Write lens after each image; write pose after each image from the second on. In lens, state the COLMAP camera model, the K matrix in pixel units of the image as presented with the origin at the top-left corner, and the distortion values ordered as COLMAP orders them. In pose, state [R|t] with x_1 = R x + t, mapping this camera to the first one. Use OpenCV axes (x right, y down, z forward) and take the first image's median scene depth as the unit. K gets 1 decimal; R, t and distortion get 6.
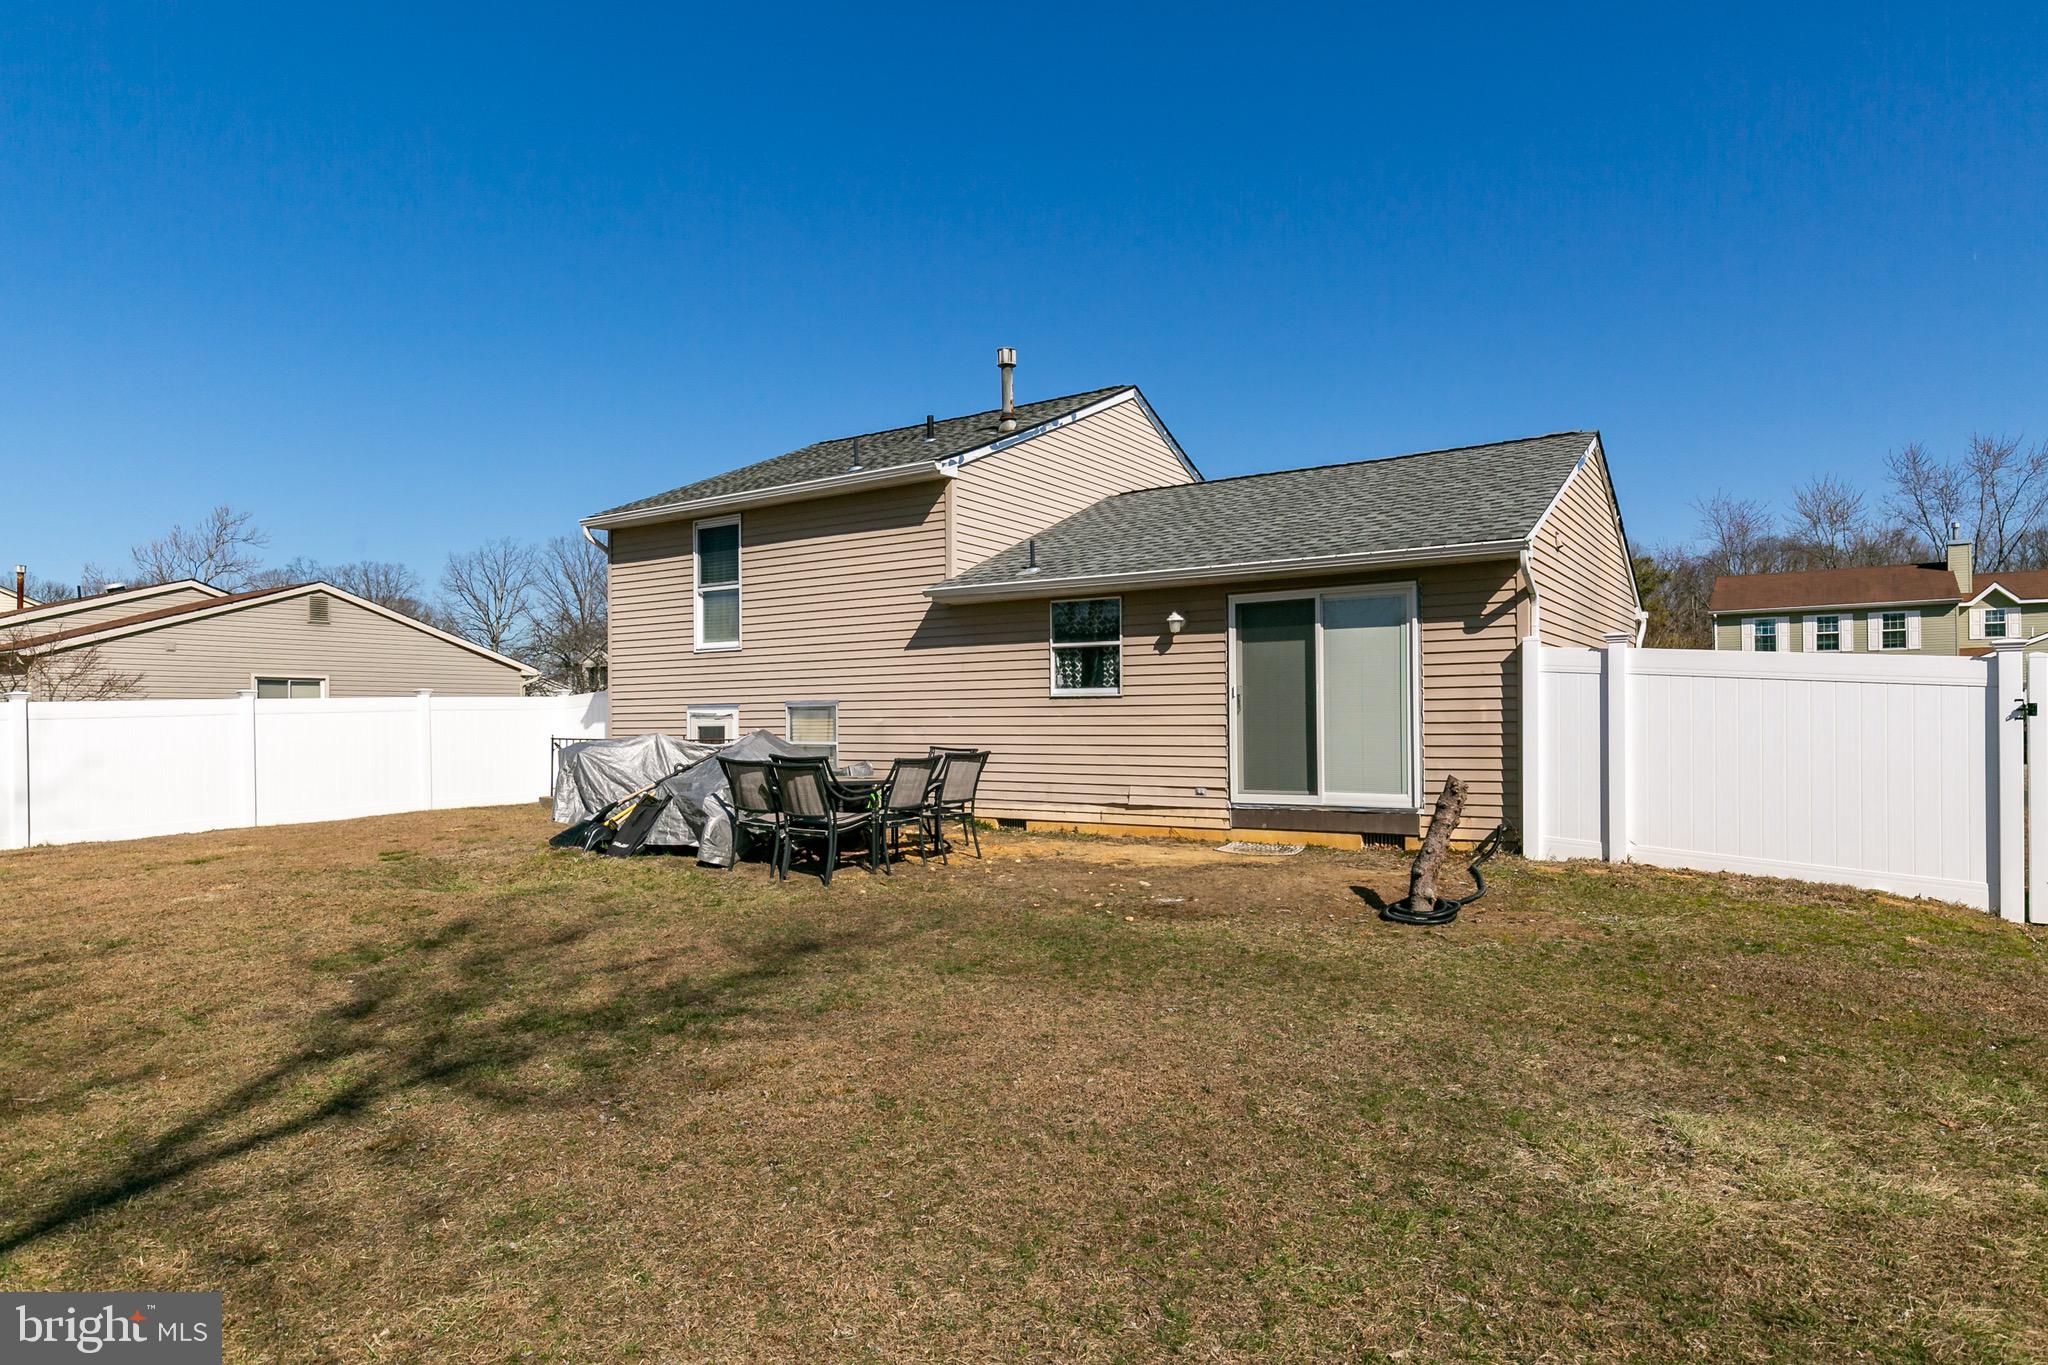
lens RADIAL K [[1195.1, 0, 1025.1], [0, 1195.1, 730.2], [0, 0, 1]] dist [0.002029, 0.000011]
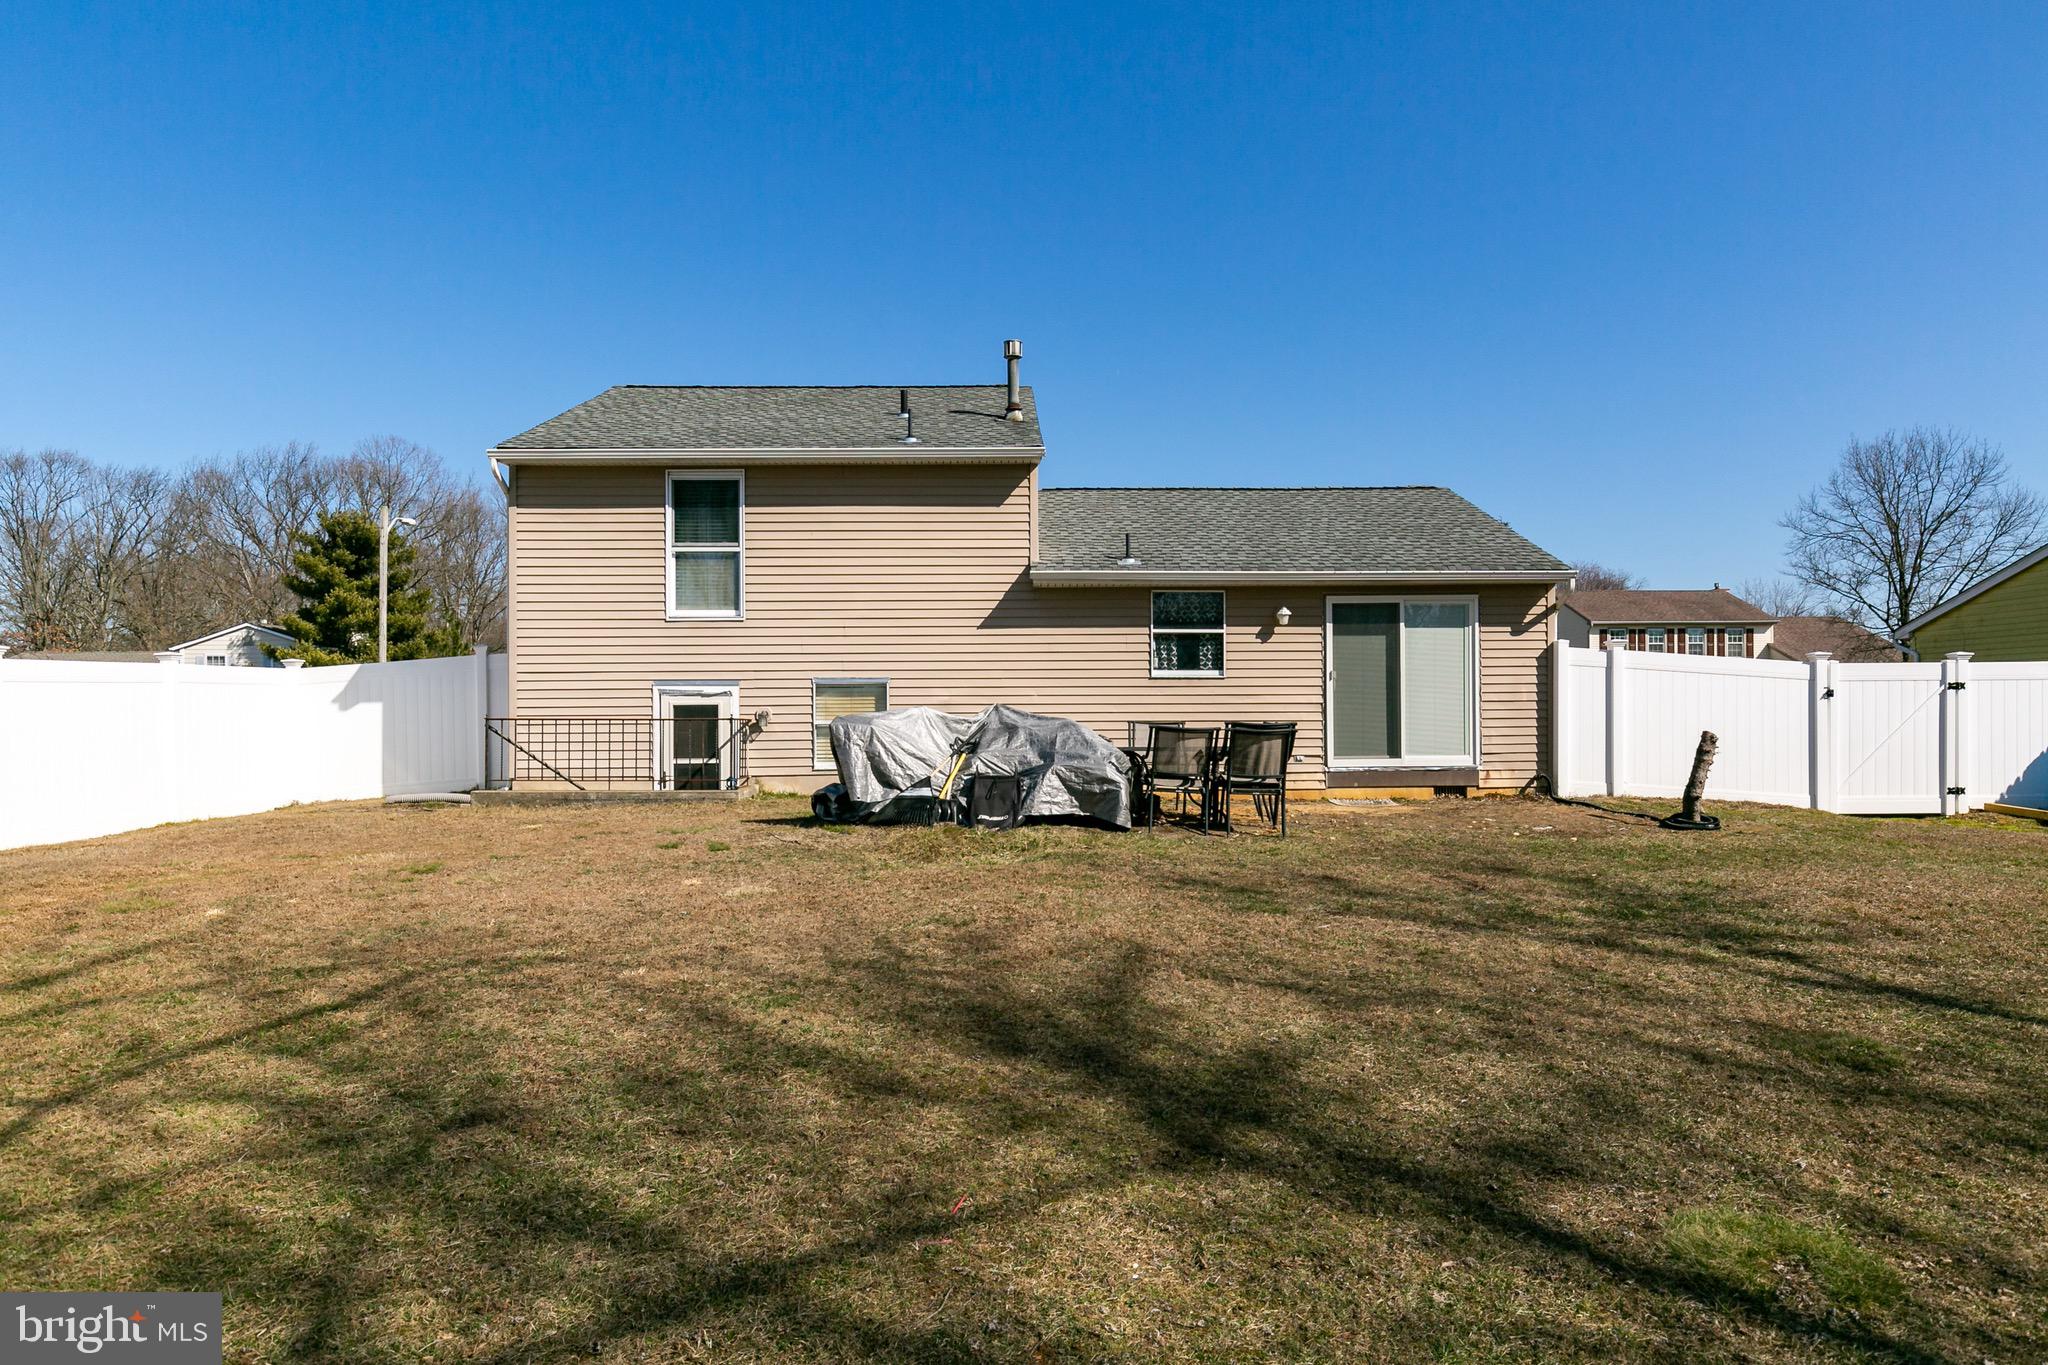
lens RADIAL K [[1297.9, 0, 1023.3], [0, 1297.9, 730.0], [0, 0, 1]] dist [-0.002546, 0.000112]
pose [[0.812390, -0.003207, 0.583106, -0.833130], [0.004032, 0.999992, -0.000117, 0.021617], [-0.583101, 0.002447, 0.812396, 0.109118]]
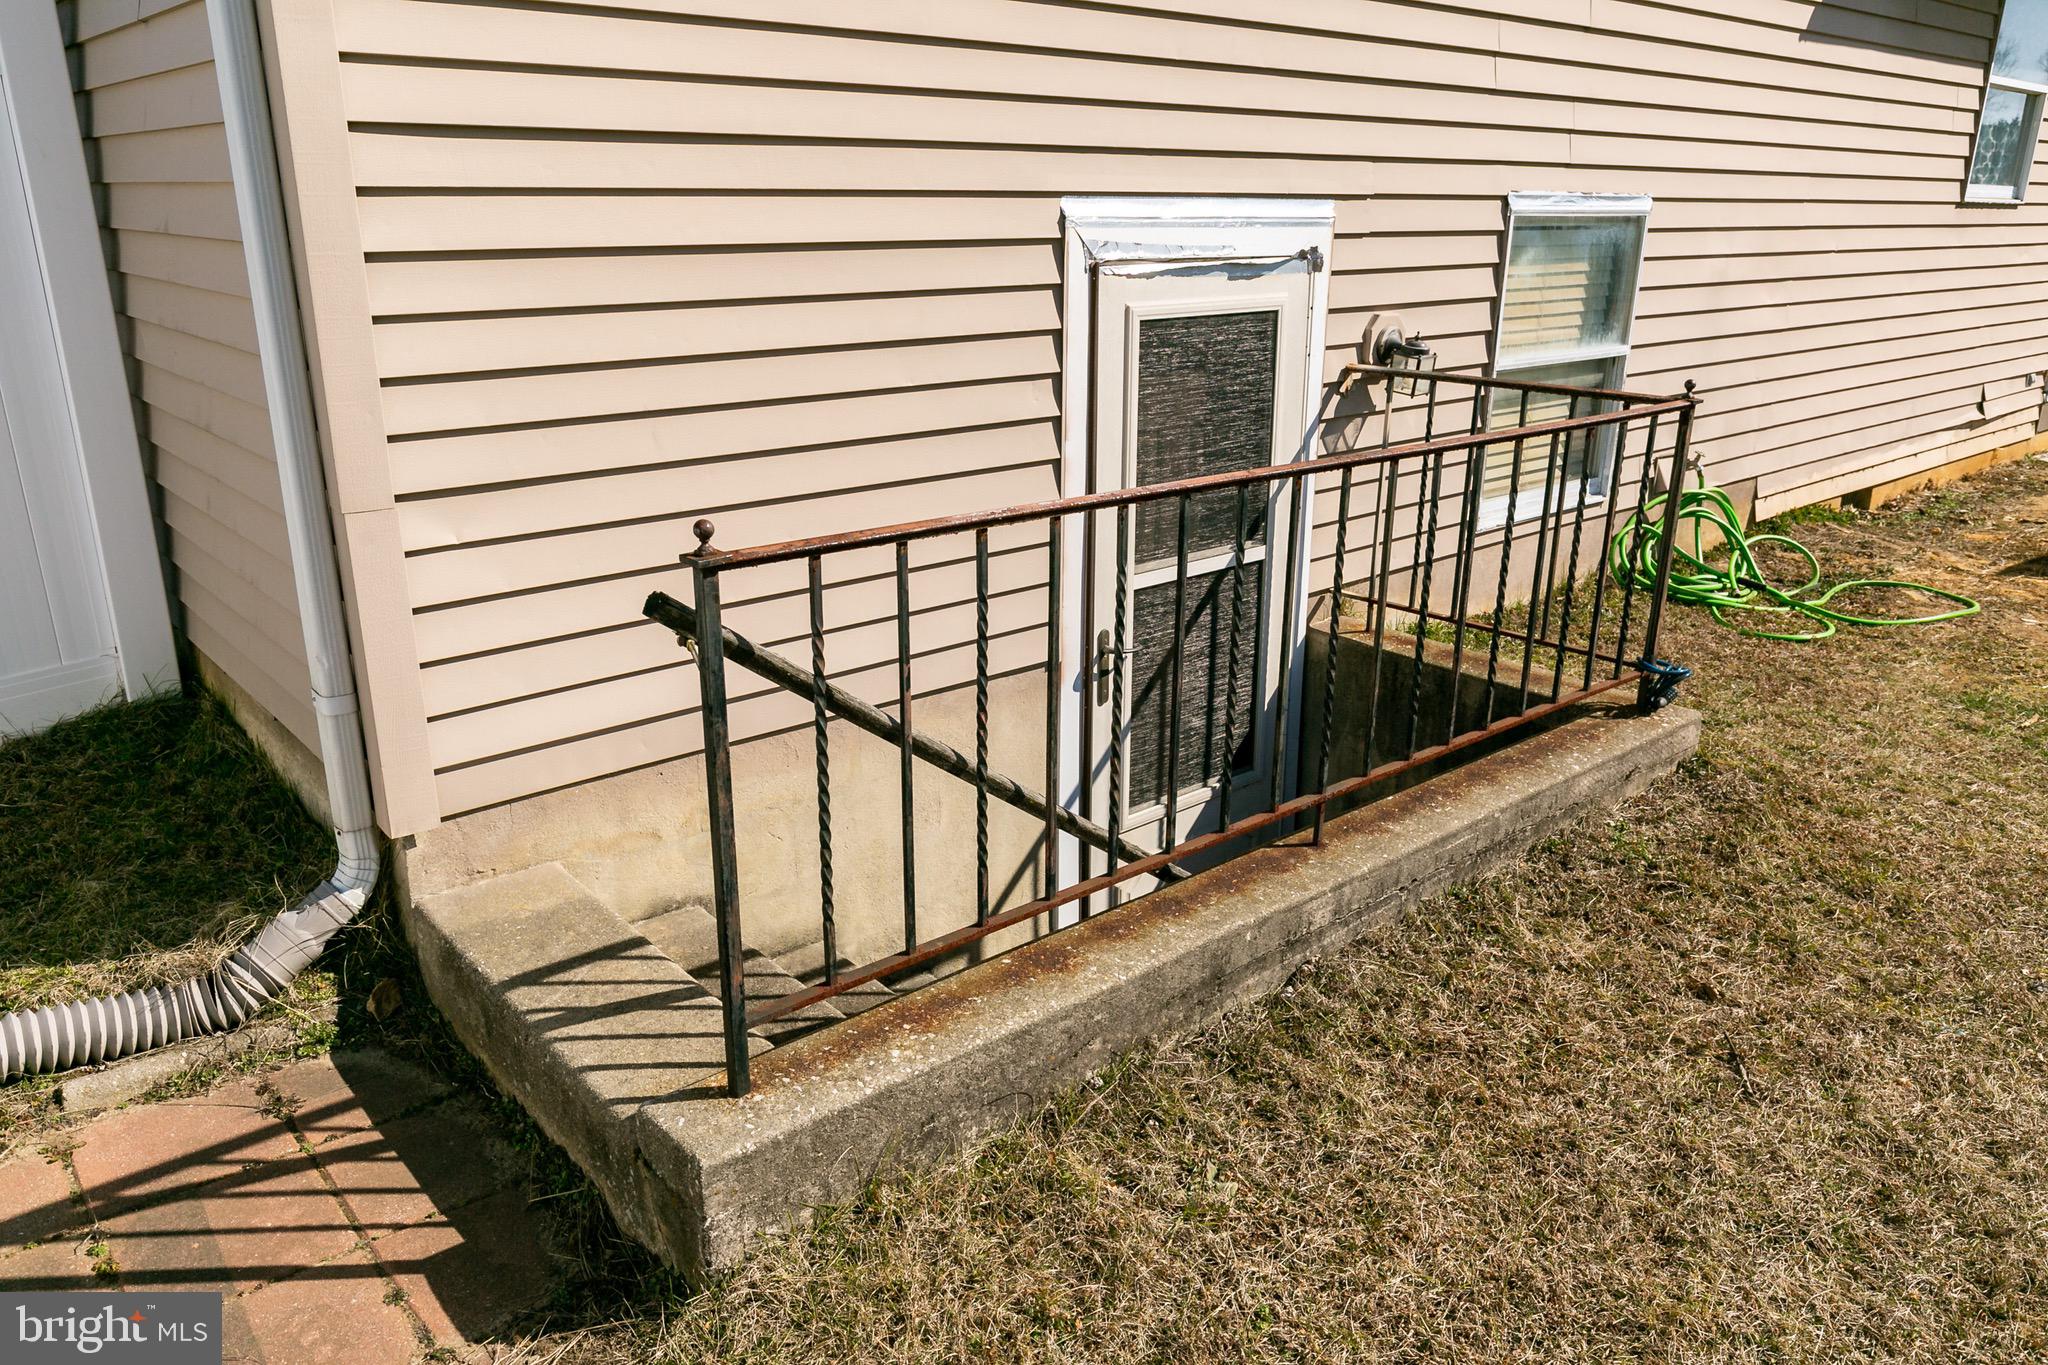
lens RADIAL K [[1454.1, 0, 1024.0], [0, 1454.1, 682.5], [0, 0, 1]] dist [-0.002461, -0.000393]
pose [[0.257945, -0.300746, 0.918159, -0.668003], [-0.011908, 0.949256, 0.314278, -0.025981], [-0.966086, -0.091999, 0.241275, 1.295046]]
